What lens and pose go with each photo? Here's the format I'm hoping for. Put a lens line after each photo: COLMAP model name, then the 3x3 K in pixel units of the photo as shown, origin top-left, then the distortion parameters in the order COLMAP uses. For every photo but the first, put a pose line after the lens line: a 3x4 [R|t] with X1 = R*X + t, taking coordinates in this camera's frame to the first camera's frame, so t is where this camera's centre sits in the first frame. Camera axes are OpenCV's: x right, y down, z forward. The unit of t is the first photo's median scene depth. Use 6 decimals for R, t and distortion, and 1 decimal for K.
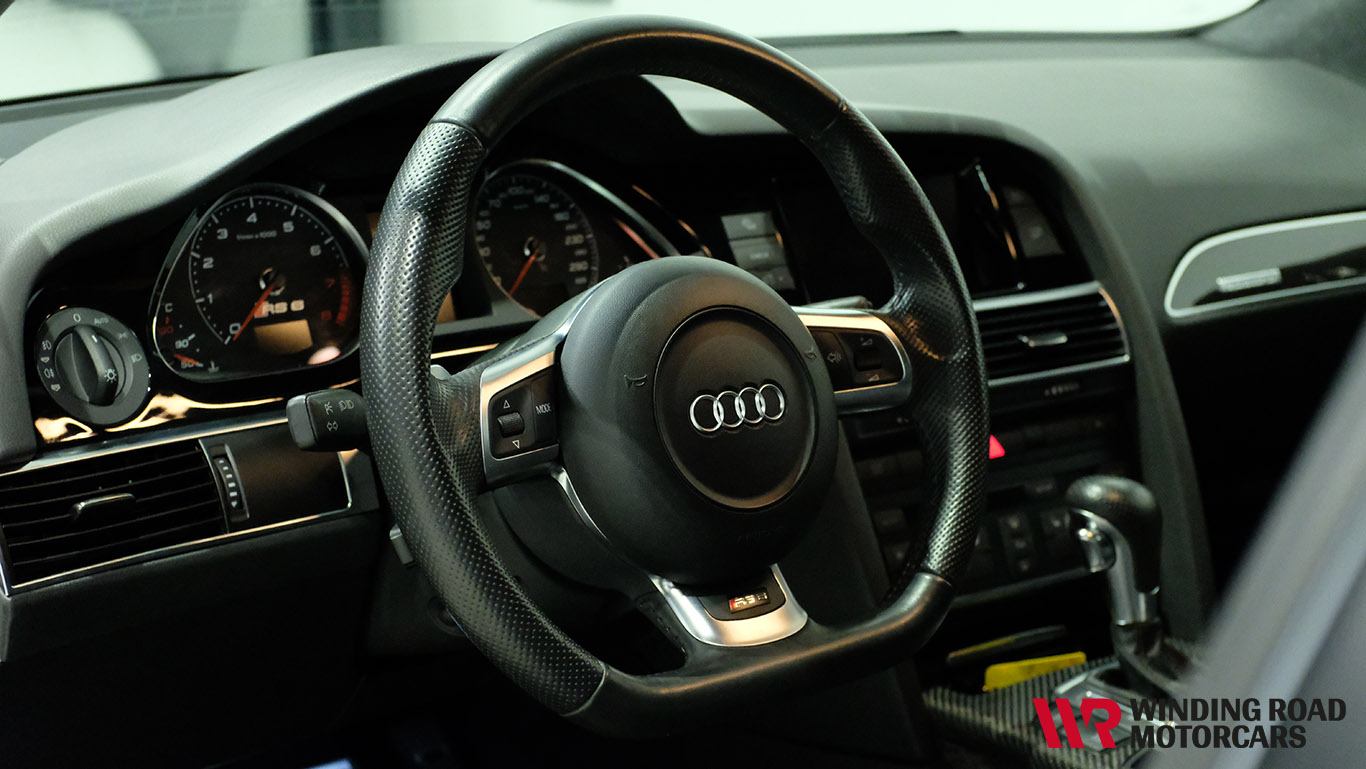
lens RADIAL K [[2062.1, 0, 683.0], [0, 2062.1, 384.5], [0, 0, 1]] dist [-0.054646, -0.059992]
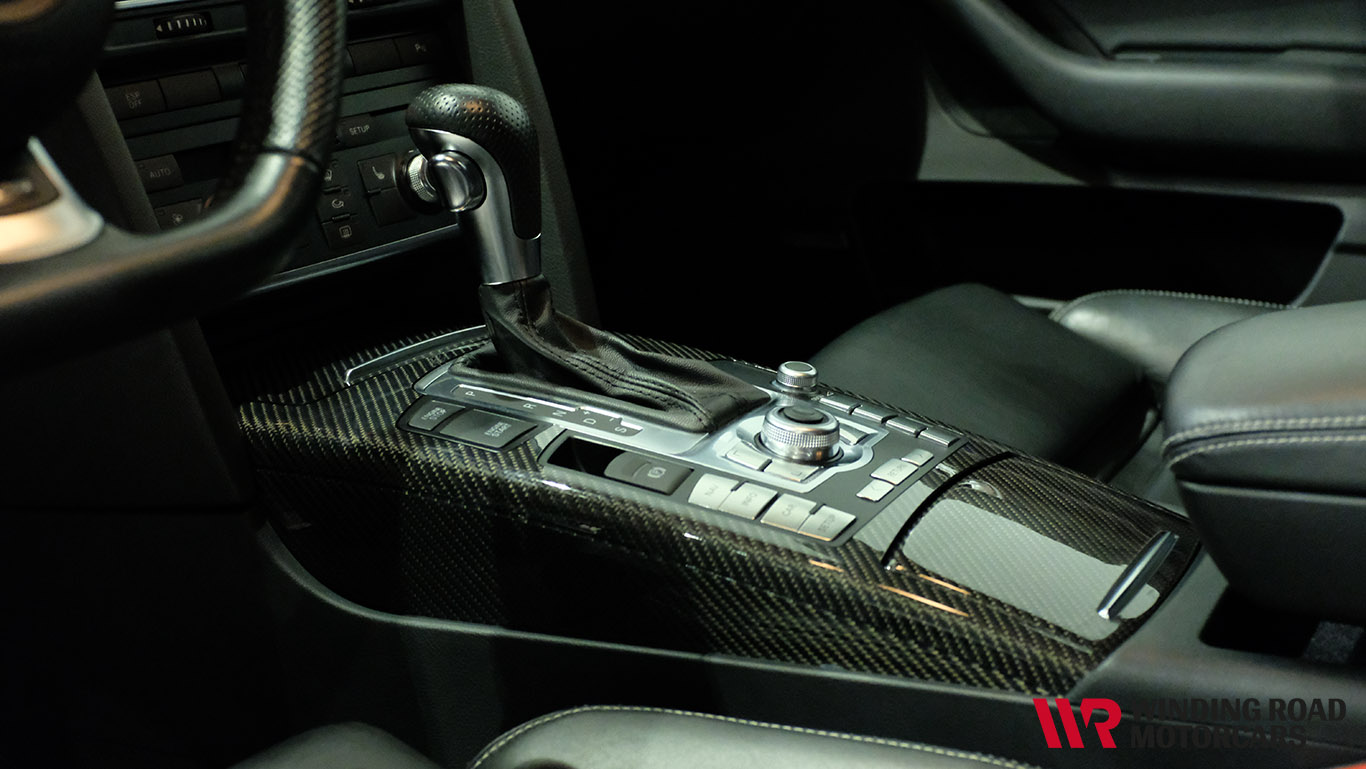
lens RADIAL K [[2062.1, 0, 683.0], [0, 2062.1, 384.5], [0, 0, 1]] dist [-0.054646, -0.059992]
pose [[0.911321, -0.099033, 0.399608, -0.022961], [0.077414, 0.994544, 0.069928, 0.106678], [-0.404353, -0.032791, 0.914015, 0.305696]]
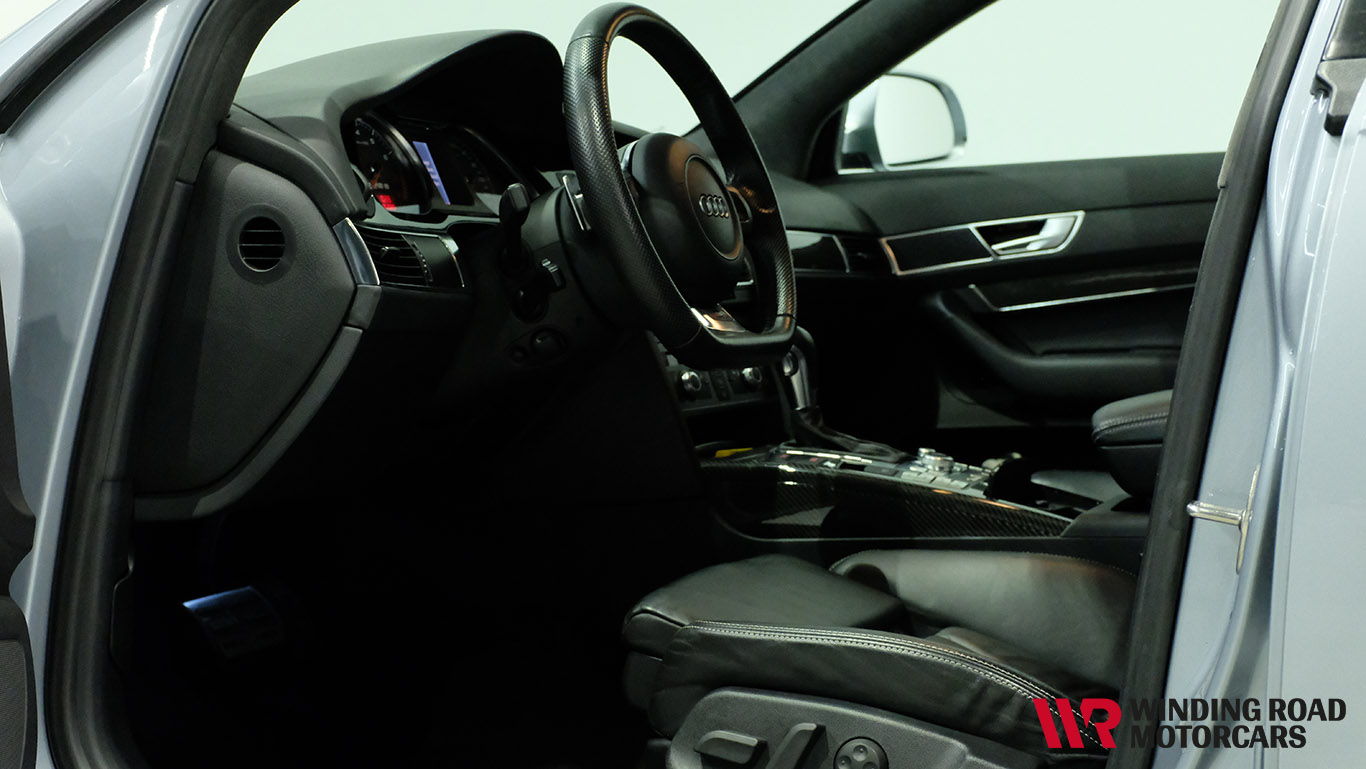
lens RADIAL K [[2020.5, 0, 683.0], [0, 2020.5, 384.5], [0, 0, 1]] dist [-0.024314, -0.134166]
pose [[0.885593, -0.021332, 0.463972, -0.651712], [0.105717, 0.981982, -0.156637, 0.350902], [-0.452271, 0.187766, 0.871891, -0.415884]]
